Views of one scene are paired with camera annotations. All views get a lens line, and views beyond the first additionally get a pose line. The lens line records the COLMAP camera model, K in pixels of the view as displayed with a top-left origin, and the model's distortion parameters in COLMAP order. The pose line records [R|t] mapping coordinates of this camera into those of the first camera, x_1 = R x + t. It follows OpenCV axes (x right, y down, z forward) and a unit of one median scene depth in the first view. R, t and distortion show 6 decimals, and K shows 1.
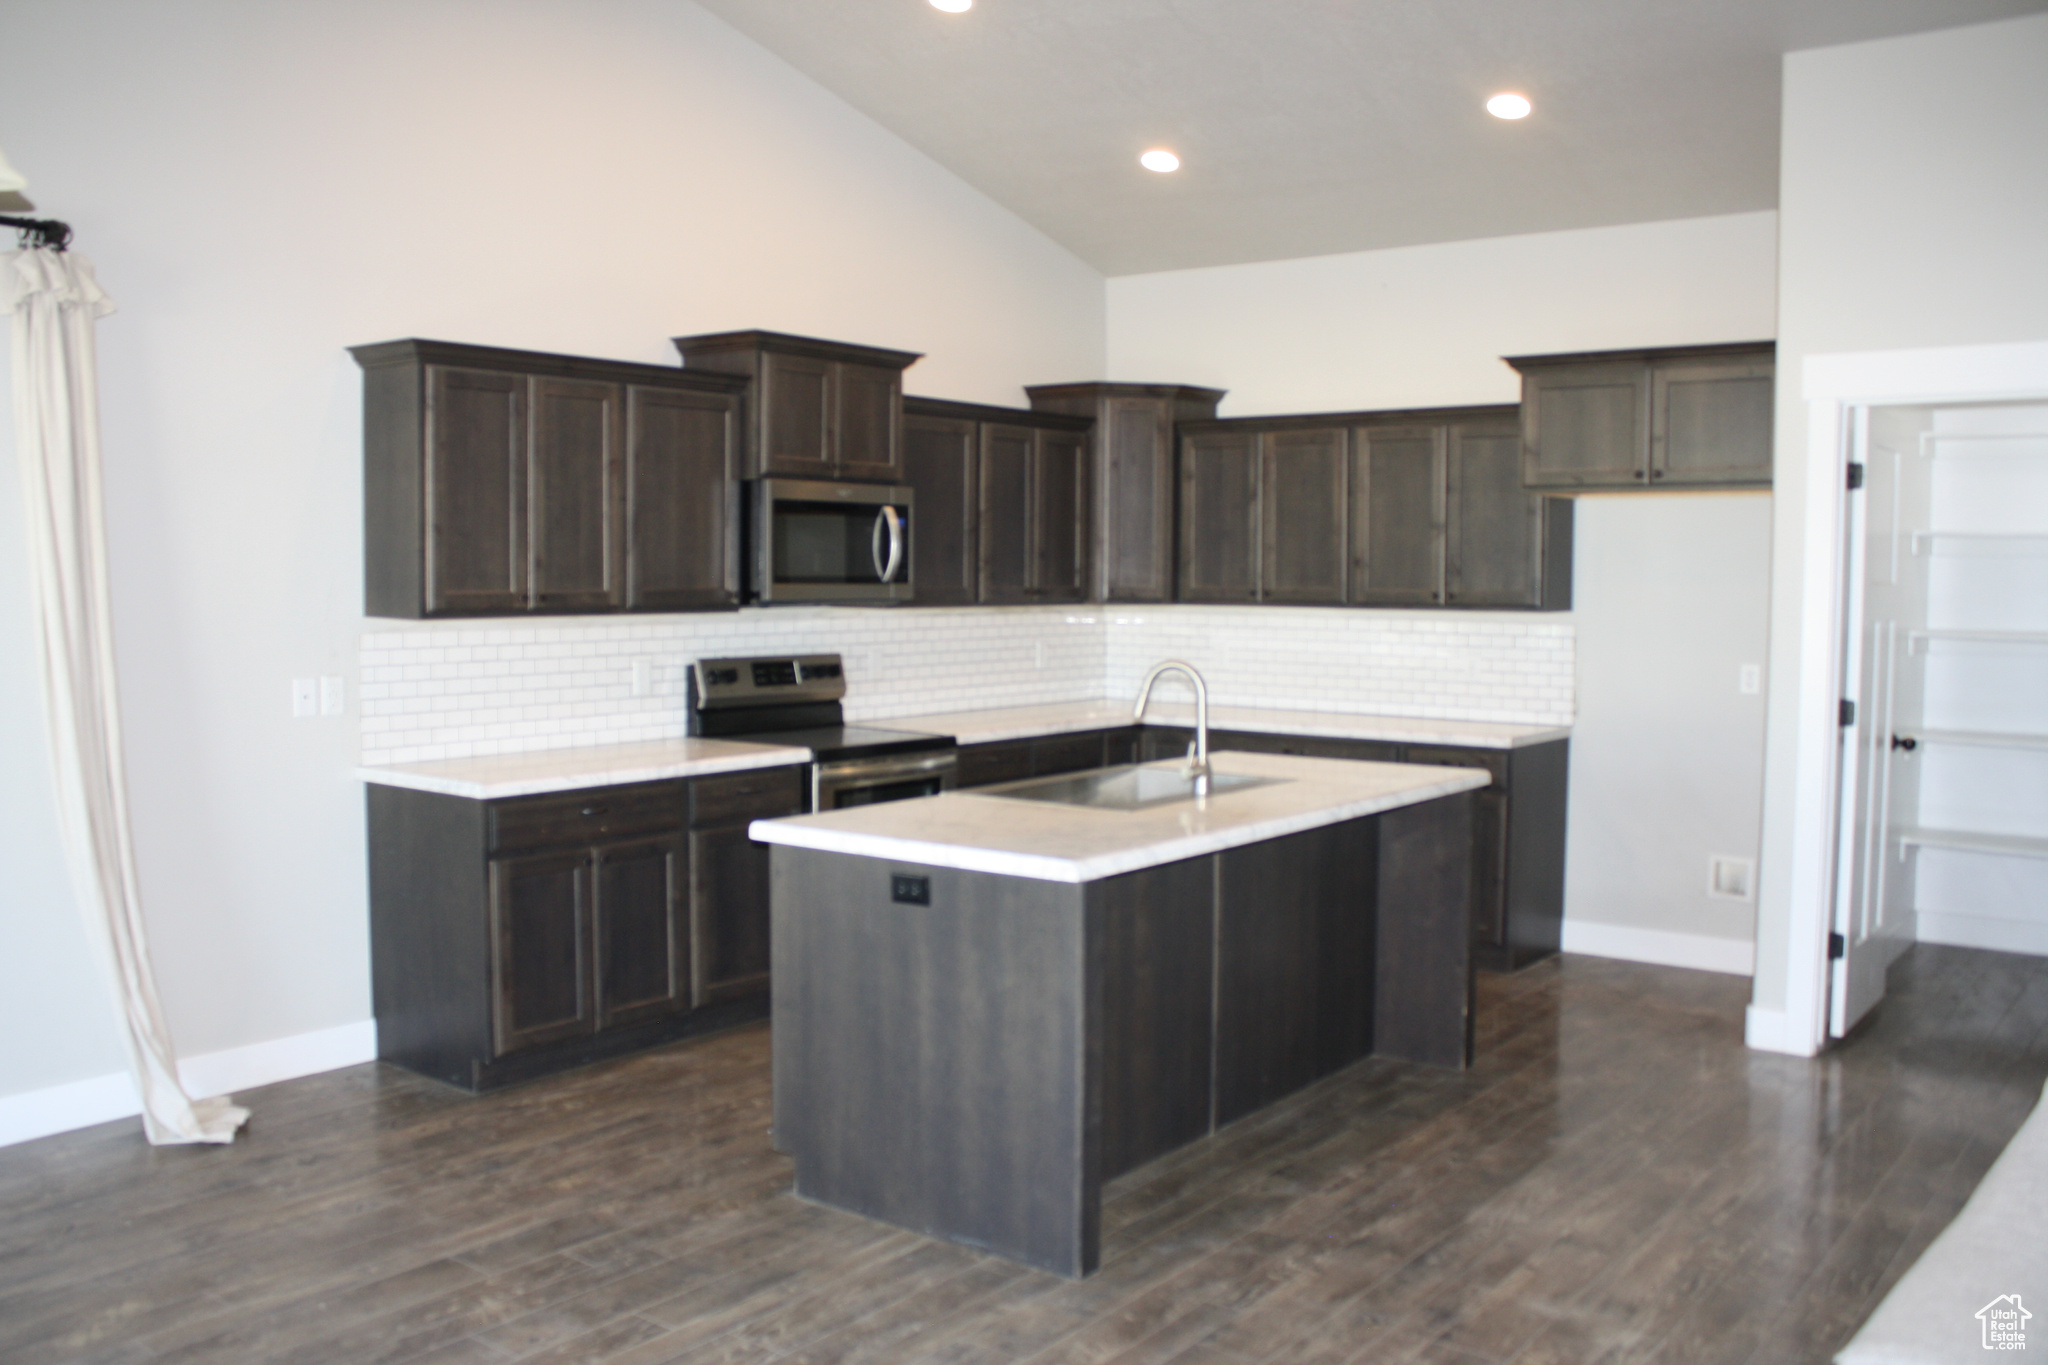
lens RADIAL K [[1779.1, 0, 1011.8], [0, 1779.1, 685.6], [0, 0, 1]] dist [-0.173969, 0.160090]
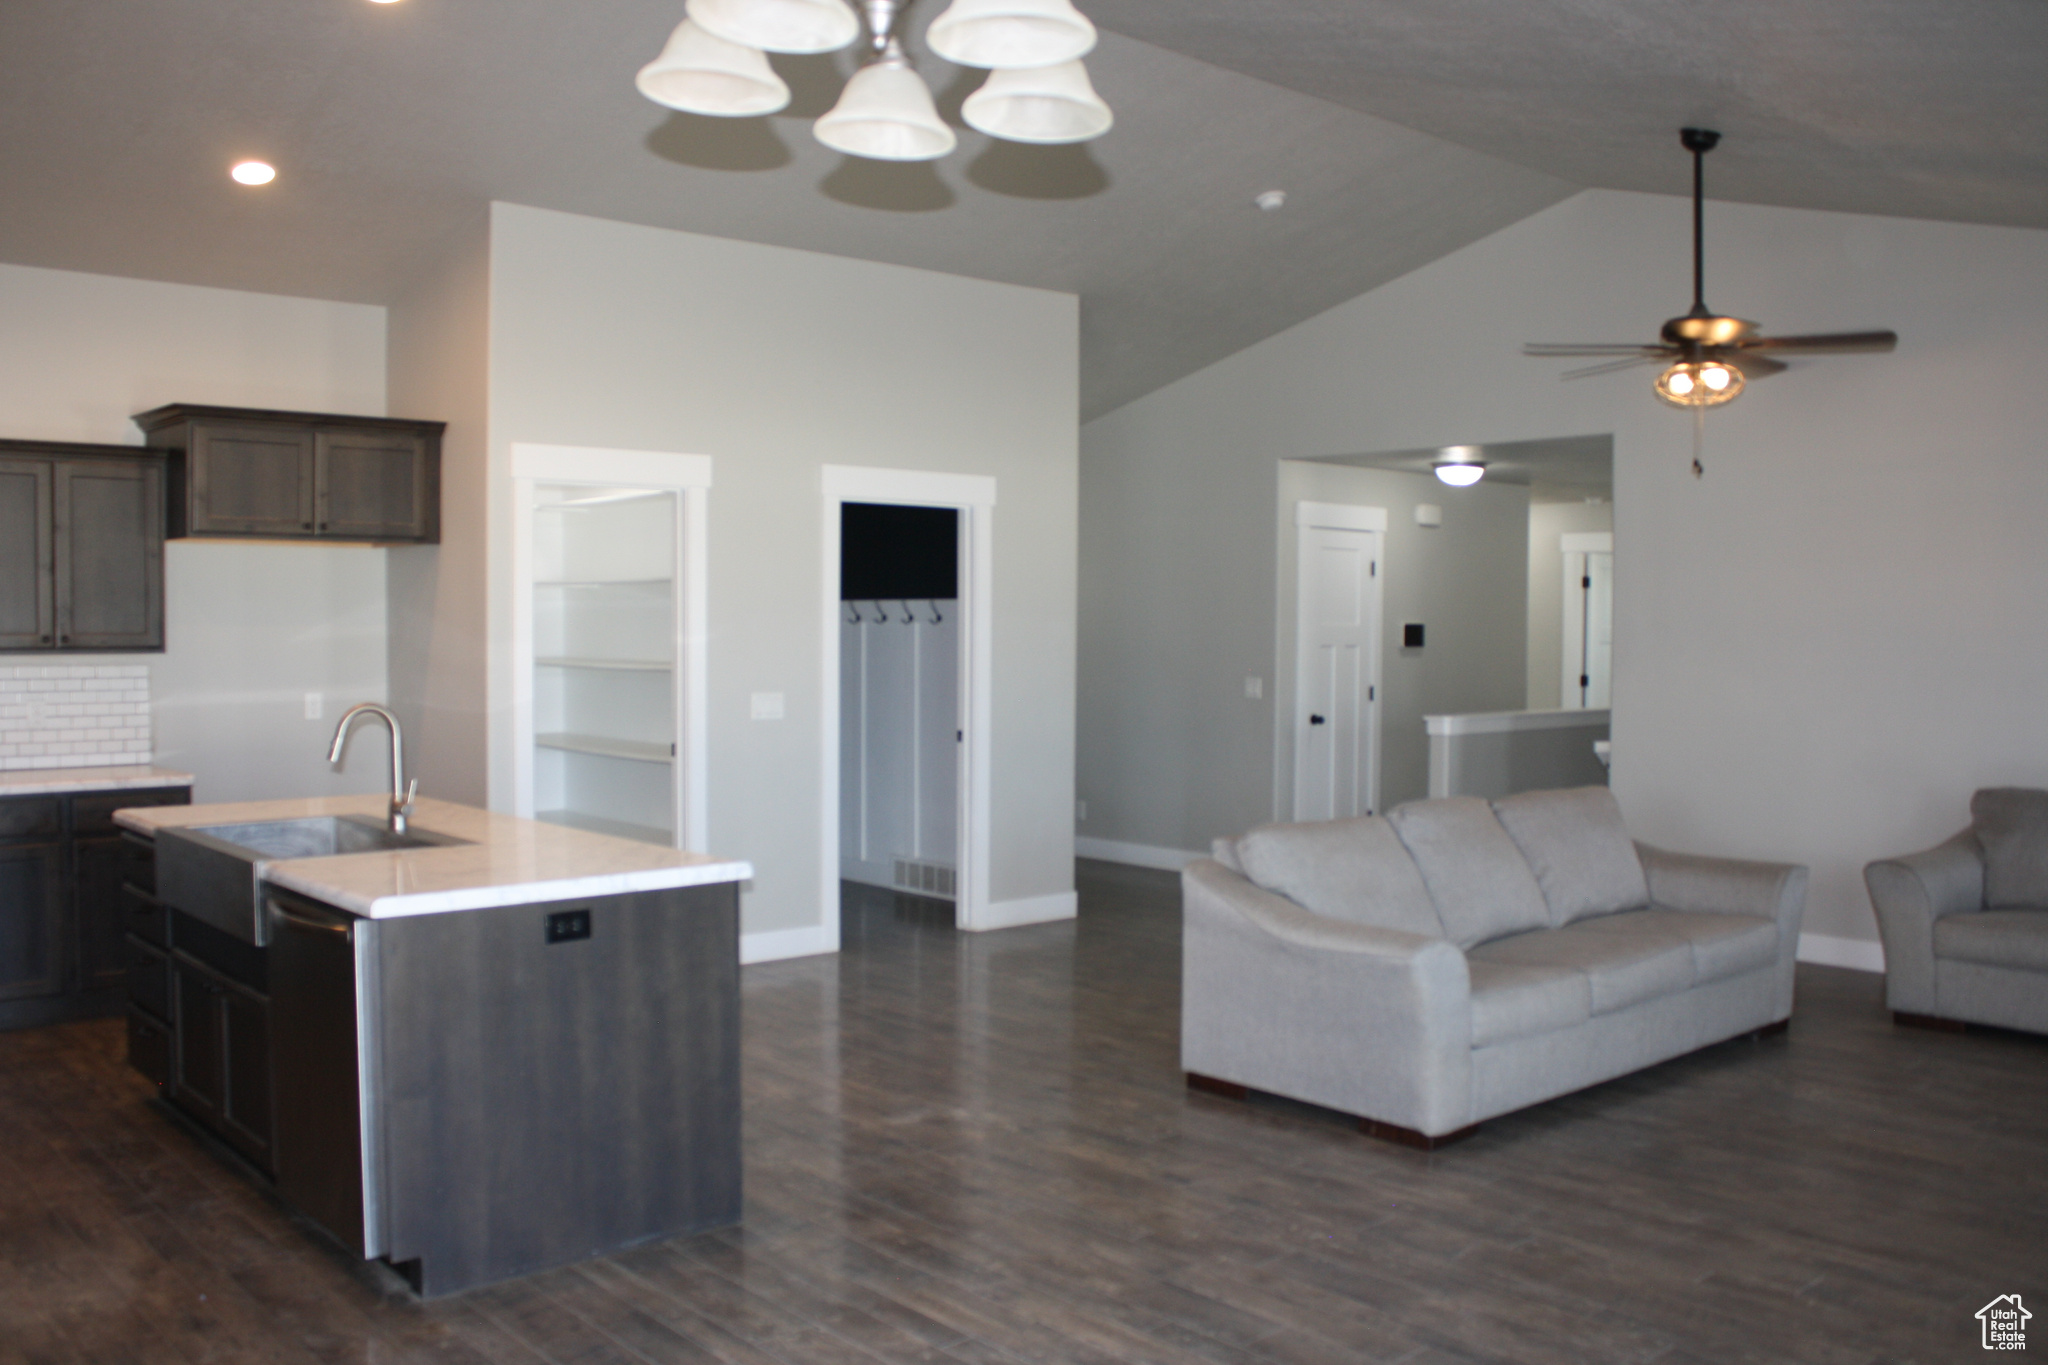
lens RADIAL K [[1779.1, 0, 1011.8], [0, 1779.1, 685.6], [0, 0, 1]] dist [-0.173969, 0.160090]
pose [[0.180695, -0.039903, 0.982729, -0.720954], [0.059282, 0.997802, 0.029615, -0.028052], [-0.981751, 0.052907, 0.182663, 0.399734]]
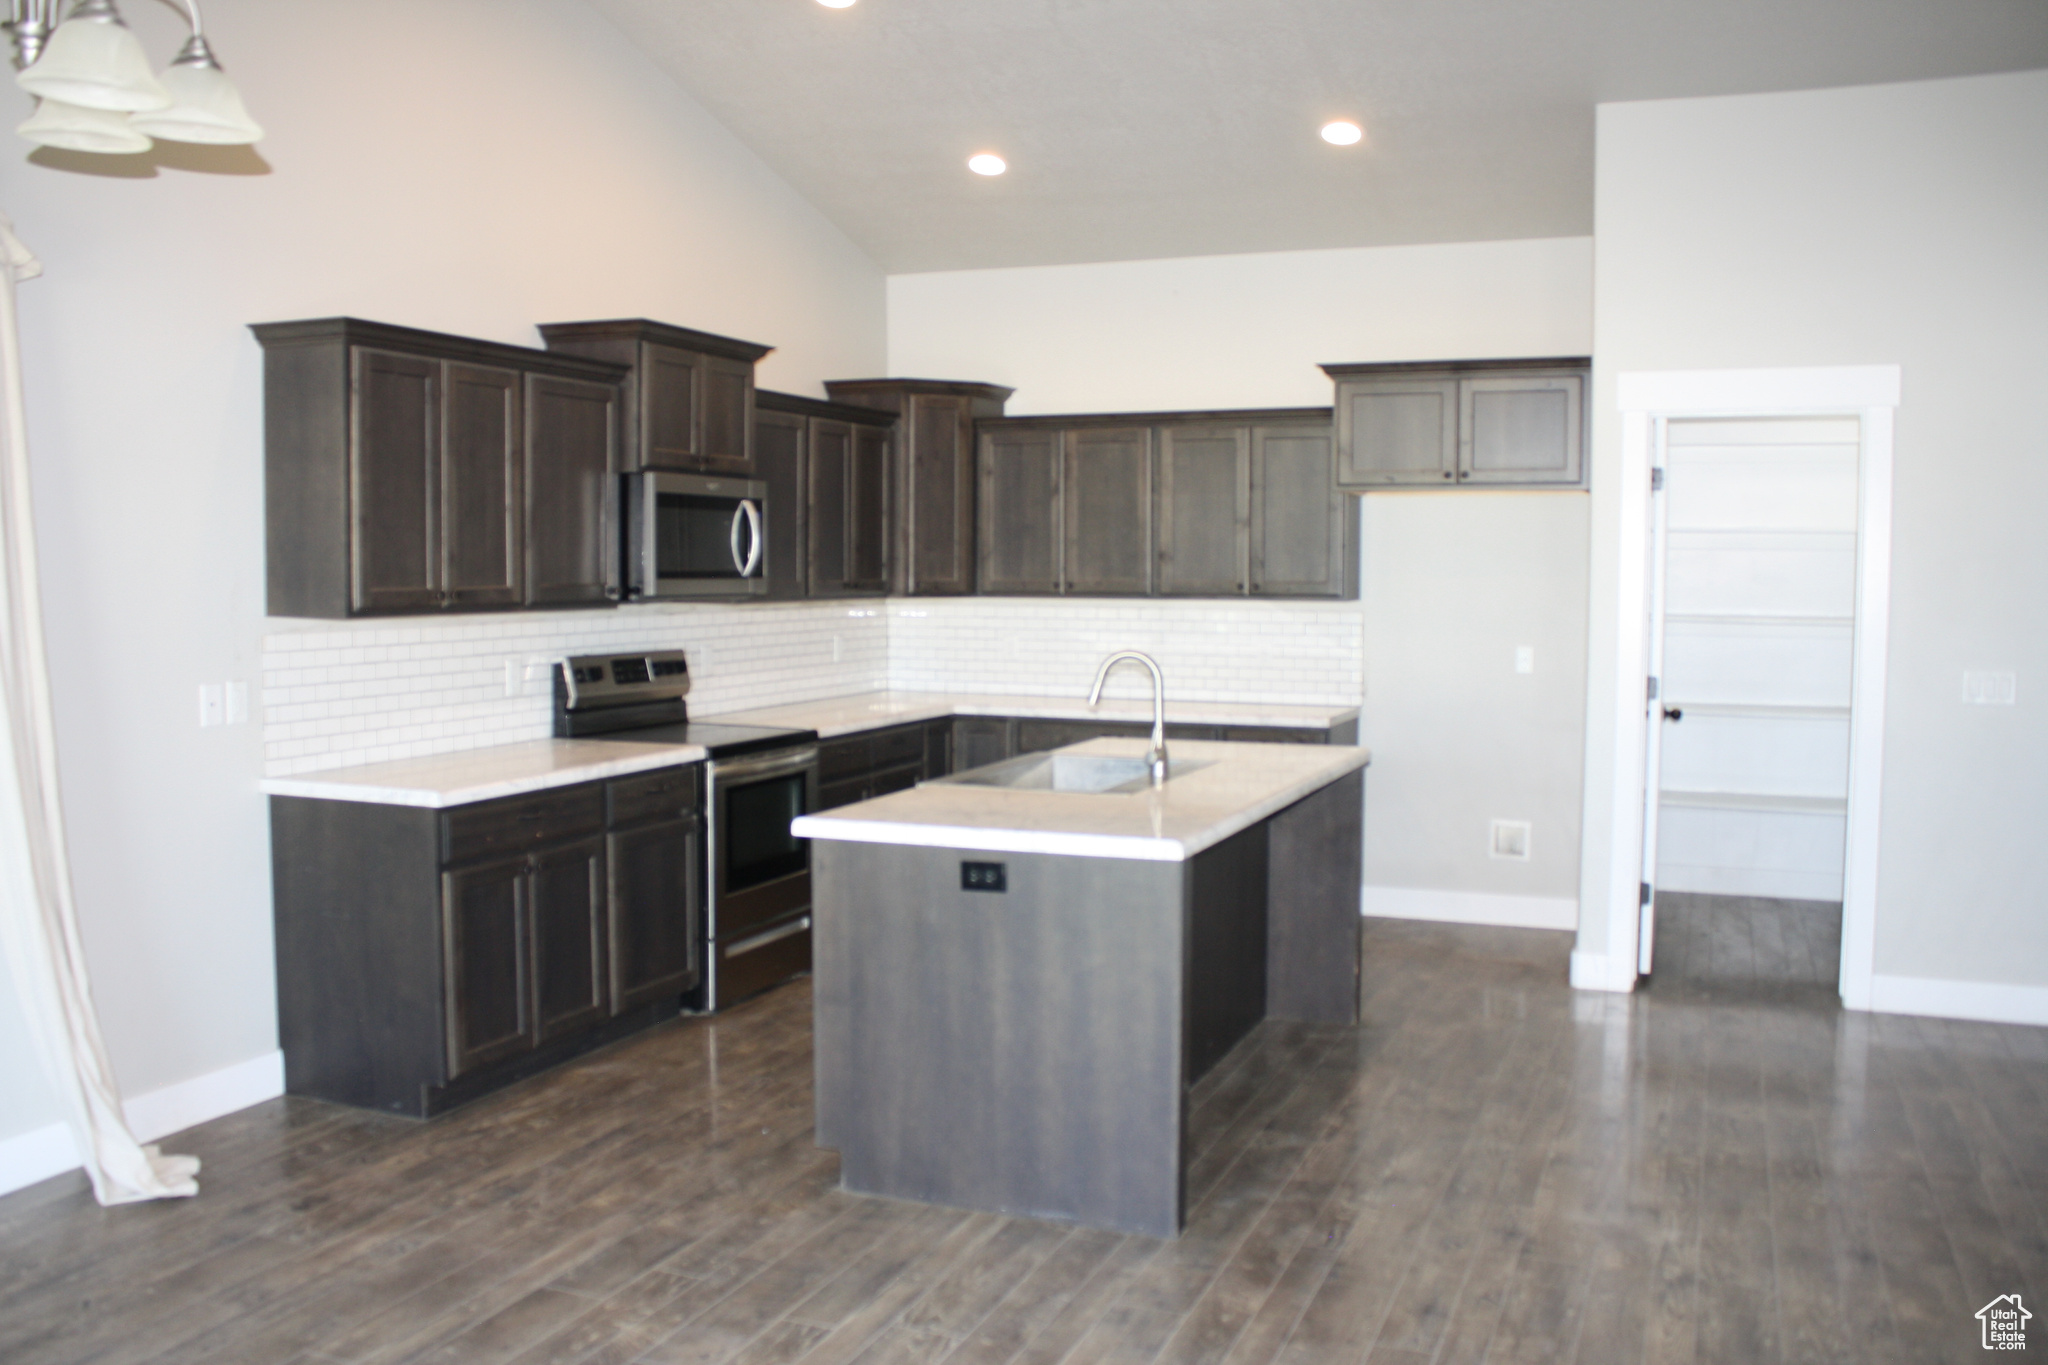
lens RADIAL K [[1779.1, 0, 1011.8], [0, 1779.1, 685.6], [0, 0, 1]] dist [-0.173969, 0.160090]
pose [[0.963303, -0.020214, 0.267656, -0.225035], [0.019136, 0.999795, 0.006635, -0.001271], [-0.267735, -0.001269, 0.963492, 0.007773]]
